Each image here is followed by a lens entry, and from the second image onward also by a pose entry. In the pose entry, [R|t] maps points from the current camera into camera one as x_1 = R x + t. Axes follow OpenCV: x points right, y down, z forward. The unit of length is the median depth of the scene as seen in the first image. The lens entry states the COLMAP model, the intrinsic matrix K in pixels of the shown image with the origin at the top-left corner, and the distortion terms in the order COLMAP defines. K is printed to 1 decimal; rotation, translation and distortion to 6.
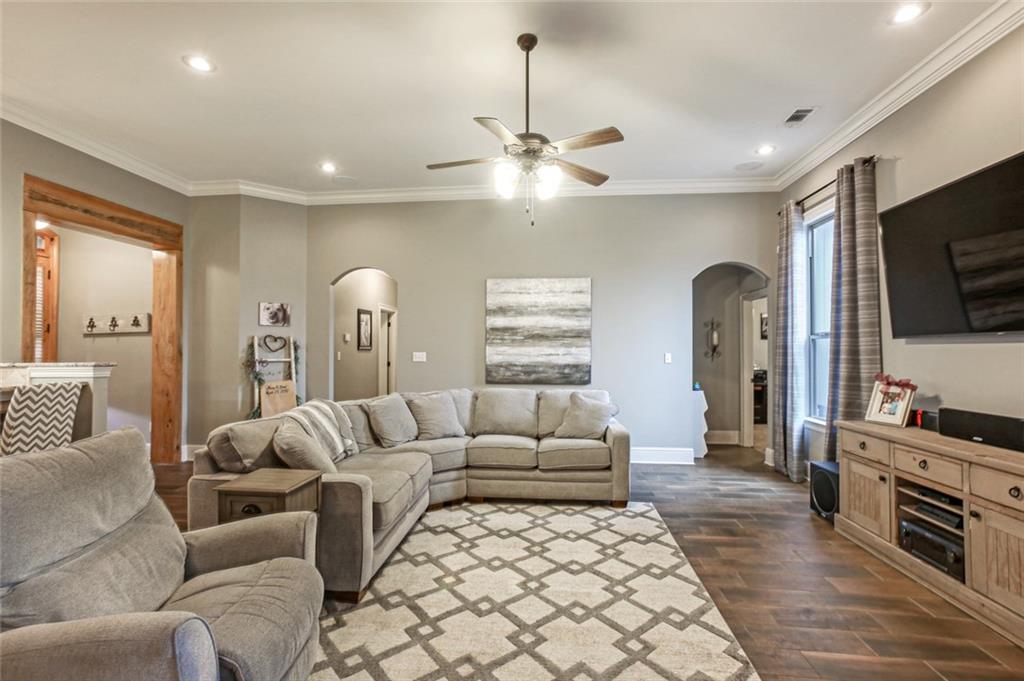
lens RADIAL K [[470.4, 0, 512.0], [0, 470.4, 340.5], [0, 0, 1]] dist [-0.011256, 0.014409]
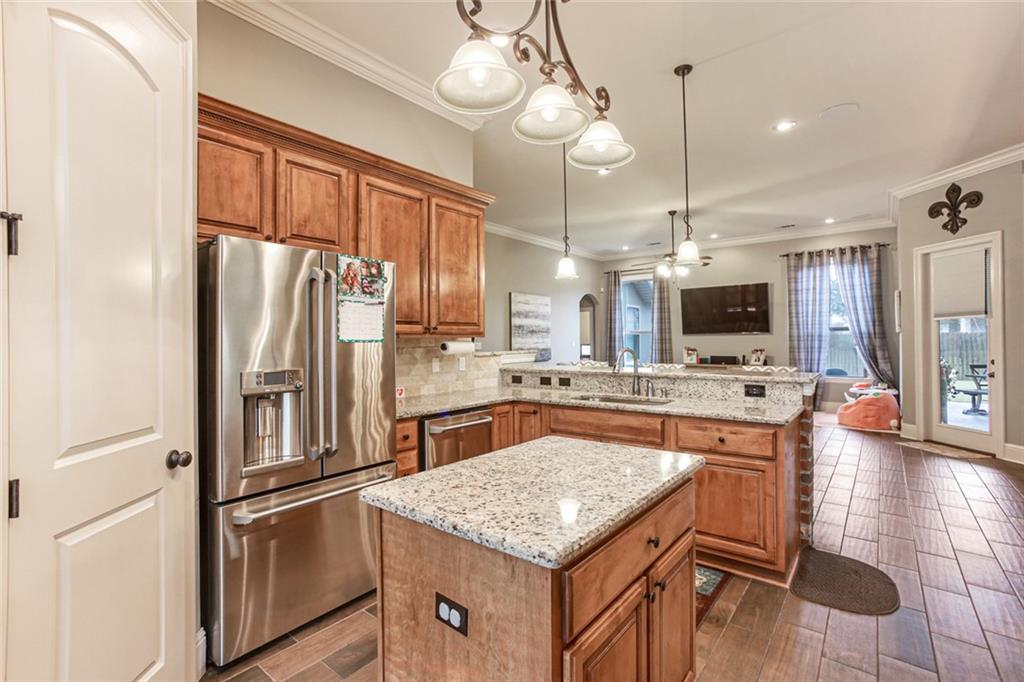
lens RADIAL K [[460.4, 0, 512.0], [0, 460.4, 341.0], [0, 0, 1]] dist [-0.034102, 0.000267]
pose [[0.557638, -0.007068, 0.830054, -1.989846], [-0.004327, 0.999925, 0.011422, 0.005826], [-0.830073, -0.009961, 0.557566, 0.326894]]
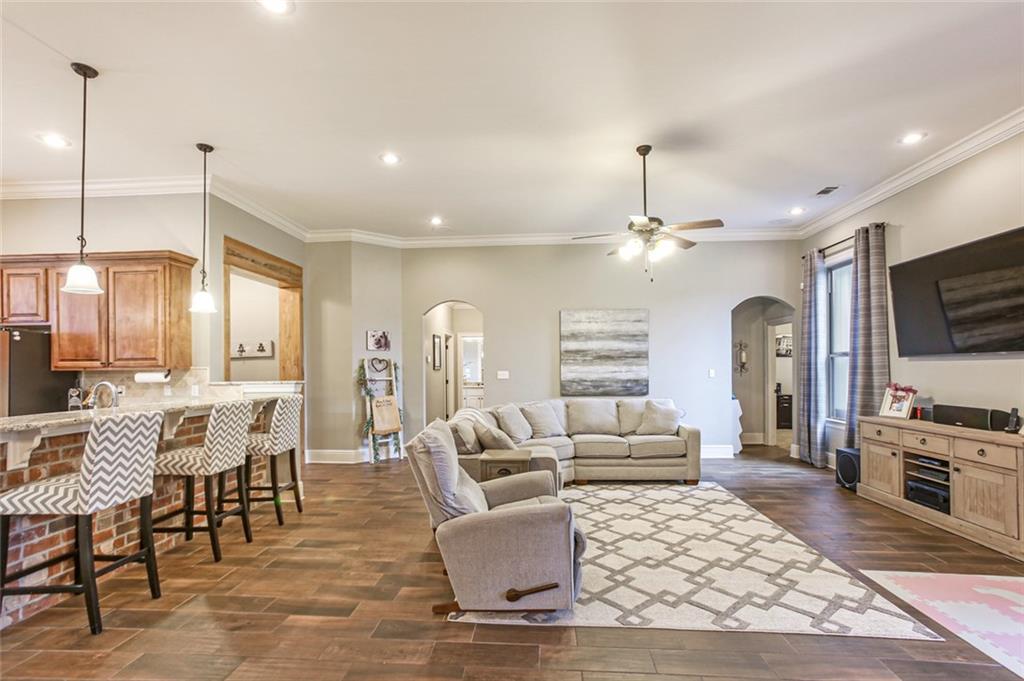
lens RADIAL K [[466.5, 0, 508.2], [0, 466.5, 366.0], [0, 0, 1]] dist [-0.003450, 0.012770]
pose [[0.999853, -0.010226, 0.013785, -0.305897], [0.010019, 0.999838, 0.014952, -0.008696], [-0.013935, -0.014812, 0.999793, -0.310214]]
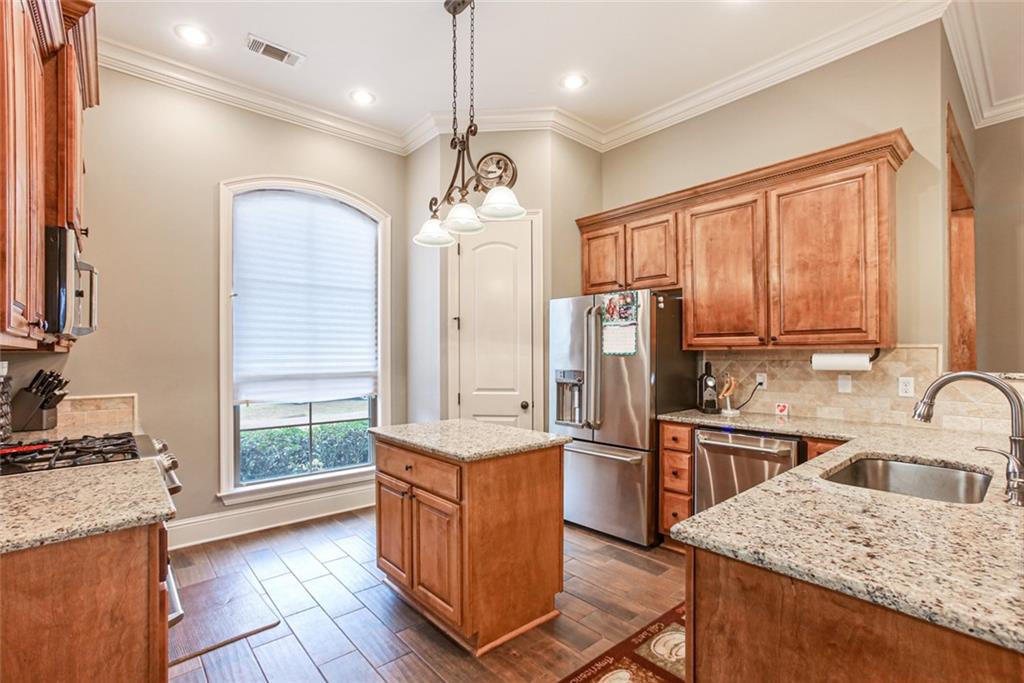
lens RADIAL K [[468.6, 0, 510.5], [0, 468.6, 350.2], [0, 0, 1]] dist [-0.064984, 0.034184]
pose [[0.726705, -0.009609, -0.686883, -1.130005], [0.017029, 0.999847, 0.004029, 0.000961], [0.686739, -0.014625, 0.726757, 0.071482]]
